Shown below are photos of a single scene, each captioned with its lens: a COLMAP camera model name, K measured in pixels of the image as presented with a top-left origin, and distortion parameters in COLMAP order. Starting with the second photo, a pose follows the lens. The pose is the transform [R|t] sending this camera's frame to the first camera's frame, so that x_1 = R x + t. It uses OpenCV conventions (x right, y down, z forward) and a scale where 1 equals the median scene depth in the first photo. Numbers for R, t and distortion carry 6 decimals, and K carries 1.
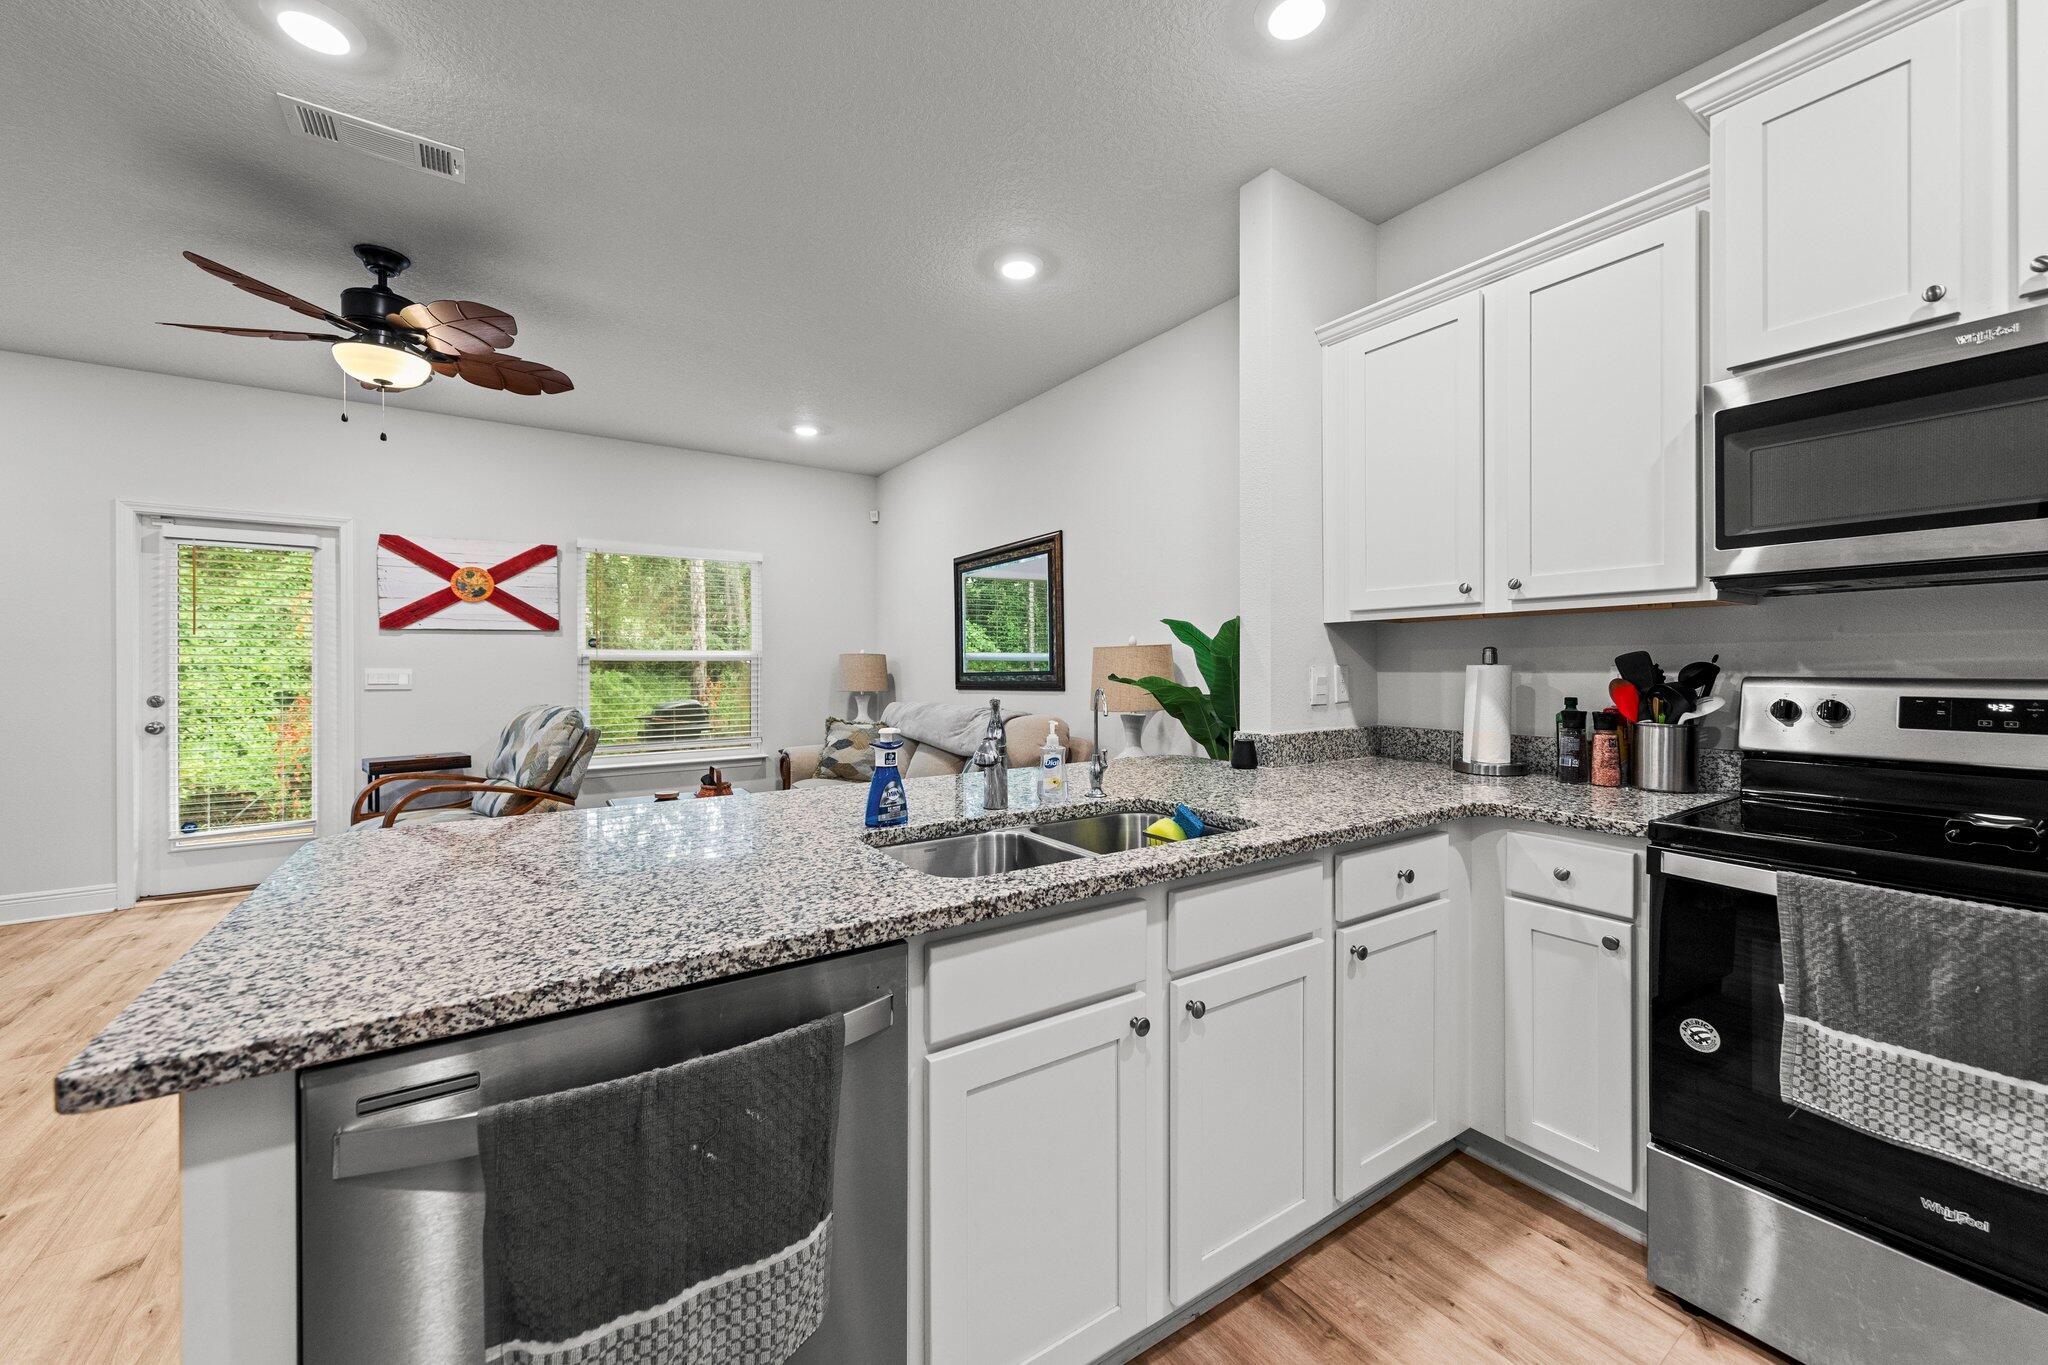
lens RADIAL K [[774.8, 0, 1027.6], [0, 774.8, 667.8], [0, 0, 1]] dist [0.002089, -0.000250]
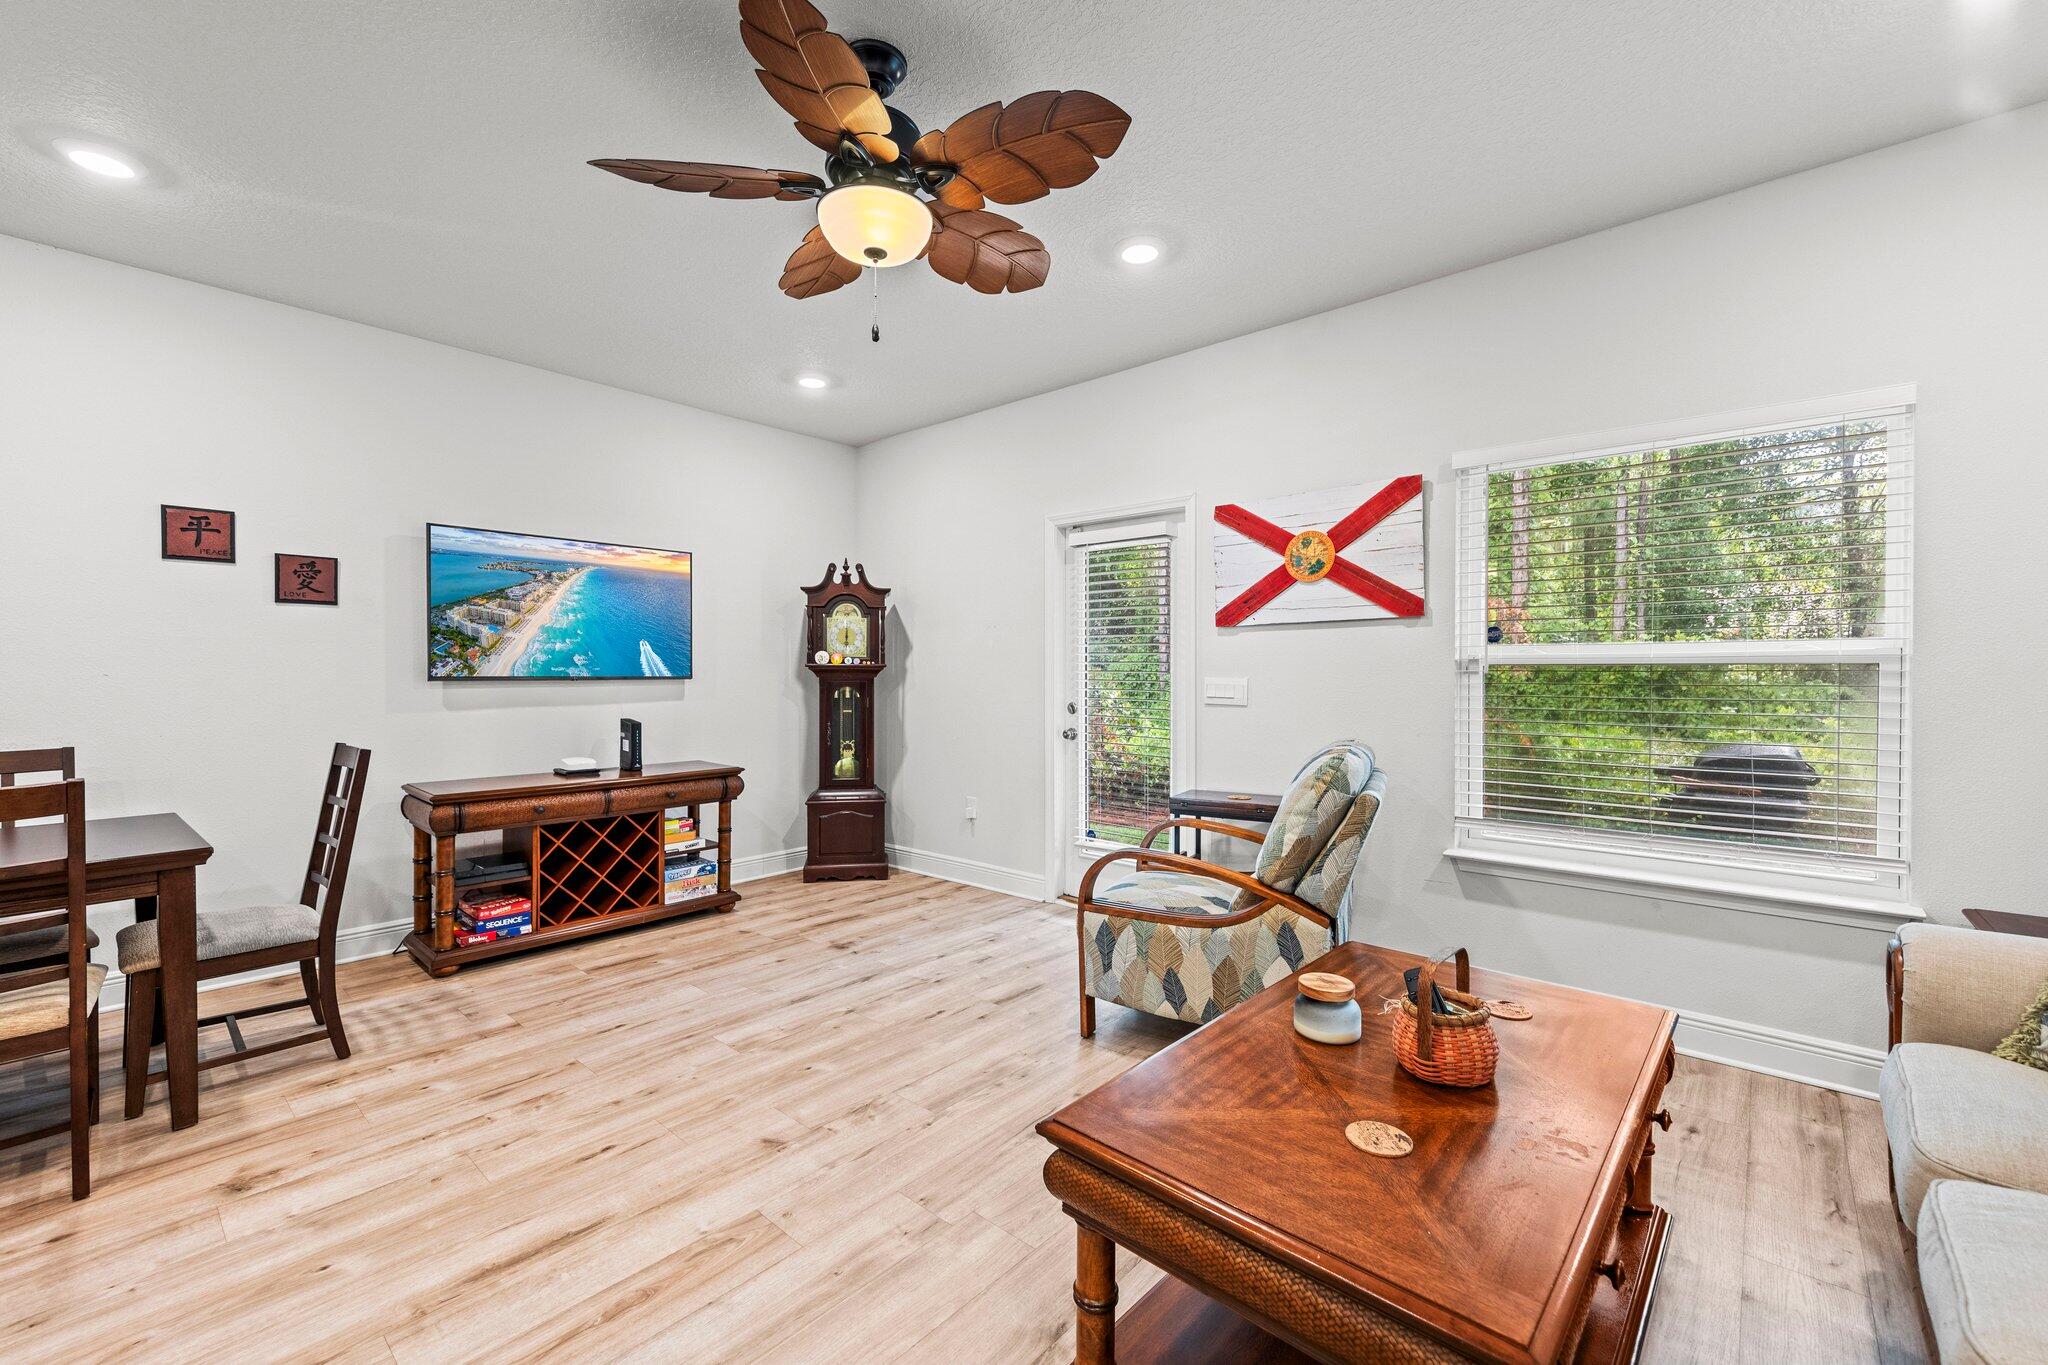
lens RADIAL K [[831.6, 0, 1031.4], [0, 831.6, 684.2], [0, 0, 1]] dist [0.002128, 0.000221]
pose [[0.249531, 0.016980, -0.968218, -0.151801], [-0.002762, 0.999855, 0.016823, -0.014465], [0.968363, -0.001523, 0.249542, 1.494443]]
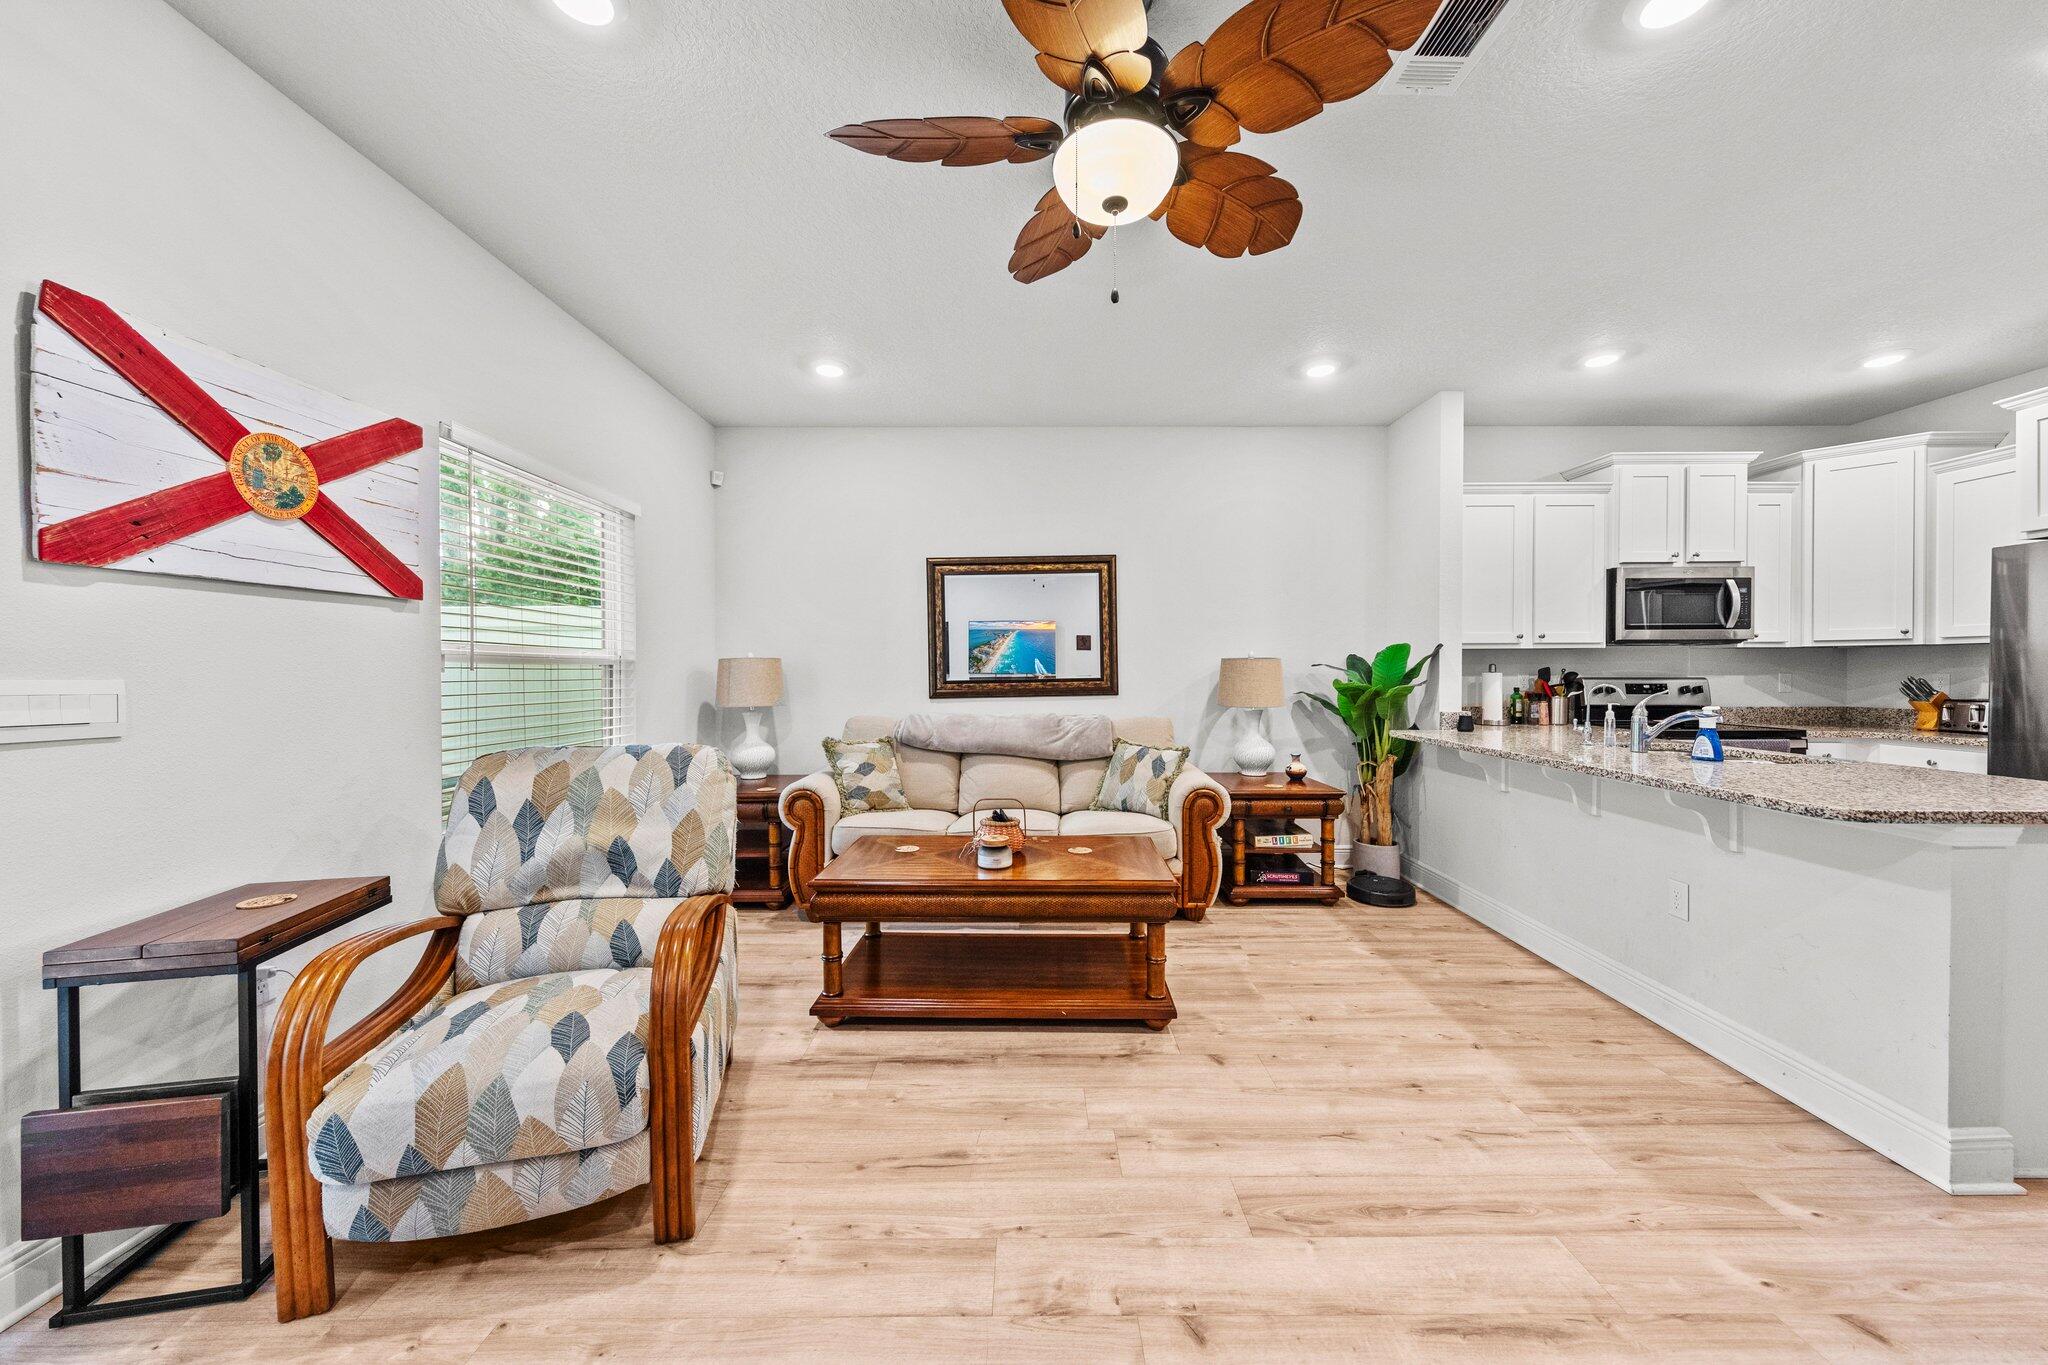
lens RADIAL K [[727.4, 0, 1026.6], [0, 727.4, 679.4], [0, 0, 1]] dist [0.001434, 0.000070]
pose [[0.565112, -0.005620, 0.824995, -2.107678], [0.002258, 0.999984, 0.005265, 0.001195], [-0.825011, -0.001113, 0.565115, 1.152681]]
